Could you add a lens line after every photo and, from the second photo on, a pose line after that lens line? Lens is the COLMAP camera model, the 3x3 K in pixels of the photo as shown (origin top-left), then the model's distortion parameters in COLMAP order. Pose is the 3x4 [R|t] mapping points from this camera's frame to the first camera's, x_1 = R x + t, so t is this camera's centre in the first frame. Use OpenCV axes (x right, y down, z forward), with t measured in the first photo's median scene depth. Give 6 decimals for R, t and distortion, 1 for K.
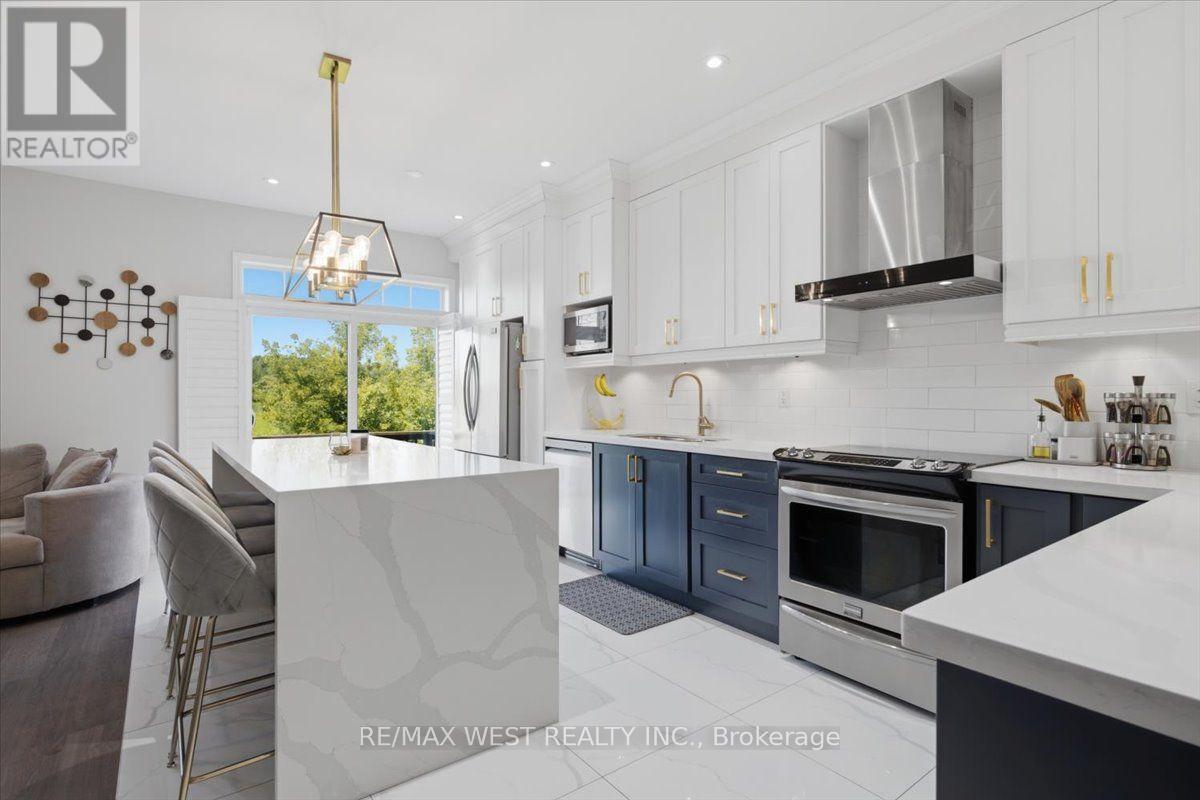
lens RADIAL K [[579.3, 0, 607.5], [0, 579.3, 402.5], [0, 0, 1]] dist [-0.000290, -0.002496]
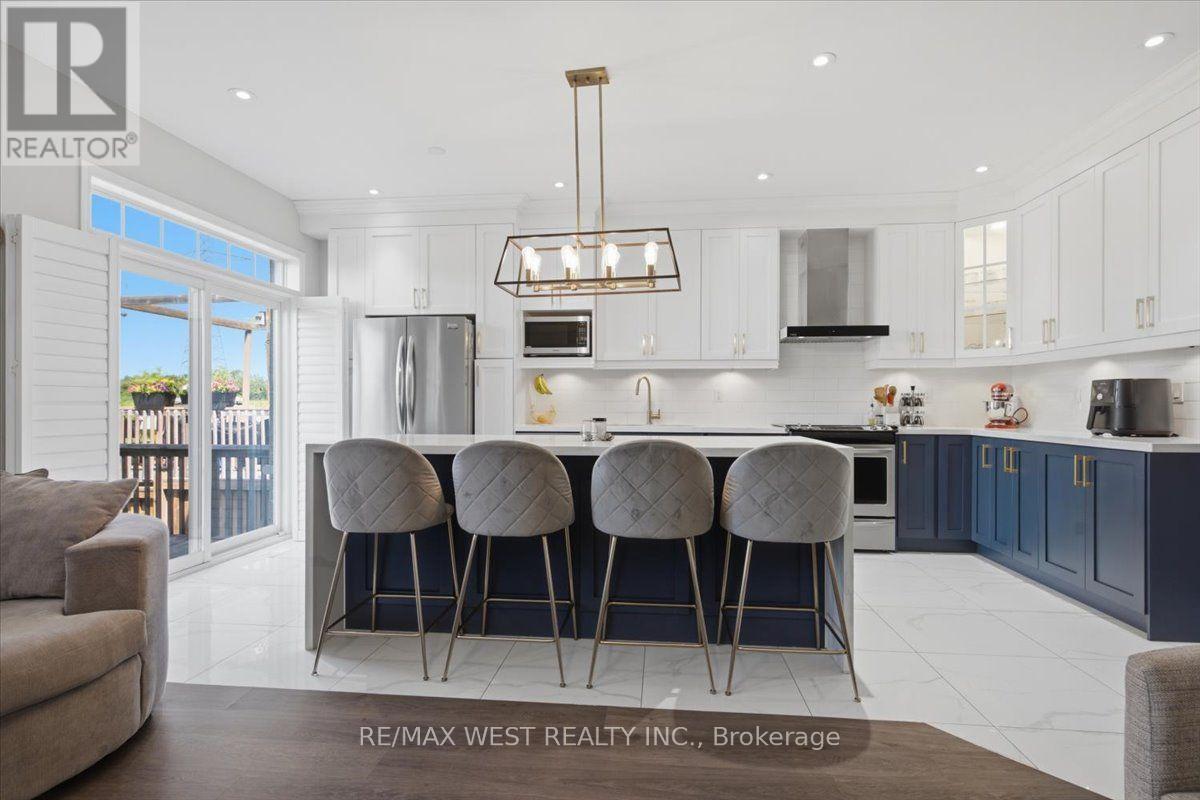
lens RADIAL K [[579.3, 0, 602.5], [0, 579.3, 407.0], [0, 0, 1]] dist [-0.000290, -0.002496]
pose [[0.687001, -0.001515, 0.726655, -0.962935], [0.004990, 0.999984, -0.002634, 0.022980], [-0.726639, 0.005436, 0.686998, 0.191648]]
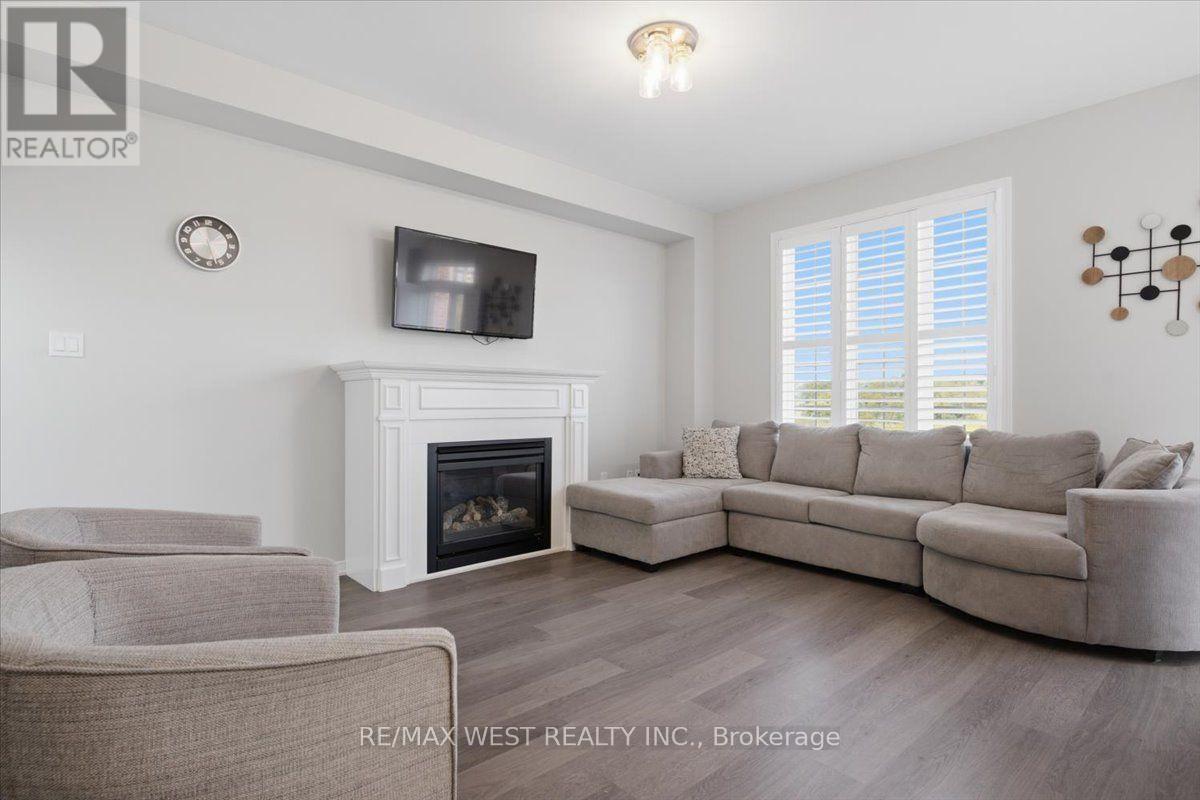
lens RADIAL K [[592.7, 0, 596.8], [0, 592.7, 401.1], [0, 0, 1]] dist [0.004470, -0.003739]
pose [[0.072212, -0.003254, -0.997384, -0.209101], [-0.007306, 0.999966, -0.003791, 0.041086], [0.997363, 0.007561, 0.072186, 0.257952]]
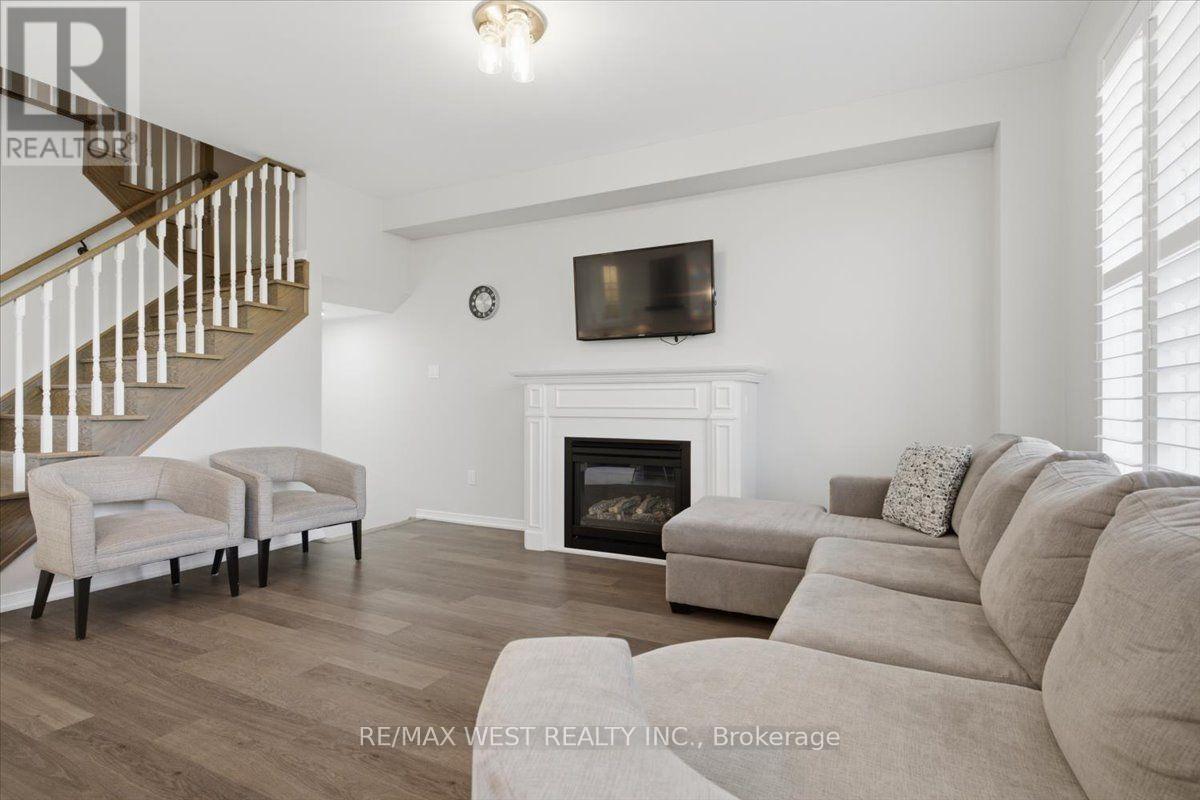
lens RADIAL K [[579.3, 0, 603.2], [0, 579.3, 399.7], [0, 0, 1]] dist [-0.000290, -0.002496]
pose [[-0.894132, -0.006846, -0.447751, -0.785715], [-0.007636, 0.999971, -0.000041, 0.036046], [0.447738, 0.003383, -0.894158, 1.130368]]
